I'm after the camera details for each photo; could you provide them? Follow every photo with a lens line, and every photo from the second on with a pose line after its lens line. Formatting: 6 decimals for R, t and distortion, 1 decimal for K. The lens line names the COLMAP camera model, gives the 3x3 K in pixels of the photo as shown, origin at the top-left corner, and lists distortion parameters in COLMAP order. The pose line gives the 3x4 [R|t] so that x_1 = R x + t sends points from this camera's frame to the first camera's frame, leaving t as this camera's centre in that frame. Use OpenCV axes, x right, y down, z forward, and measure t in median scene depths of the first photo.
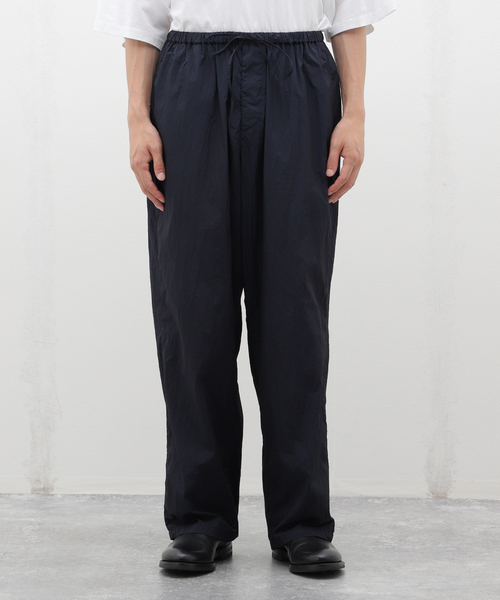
lens RADIAL K [[1794.2, 0, 251.1], [0, 1794.2, 299.8], [0, 0, 1]] dist [-0.073659, 0.000000]
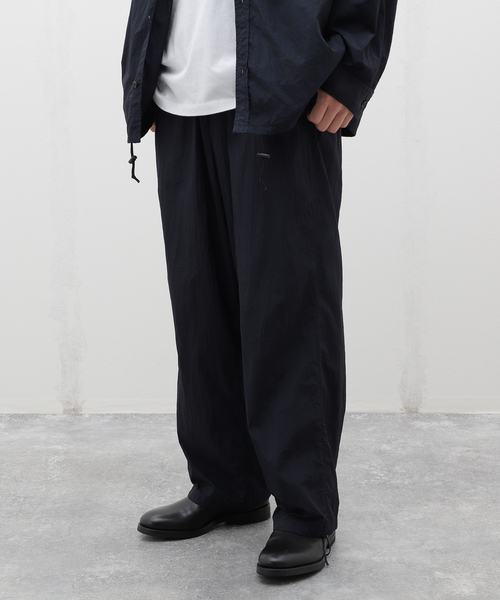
lens RADIAL K [[875.2, 0, 242.1], [0, 875.2, 284.8], [0, 0, 1]] dist [-0.005569, 0.000000]
pose [[0.999834, -0.017670, 0.004394, -0.007050], [0.017041, 0.993091, 0.116100, -0.042224], [-0.006415, -0.116006, 0.993228, 0.463848]]
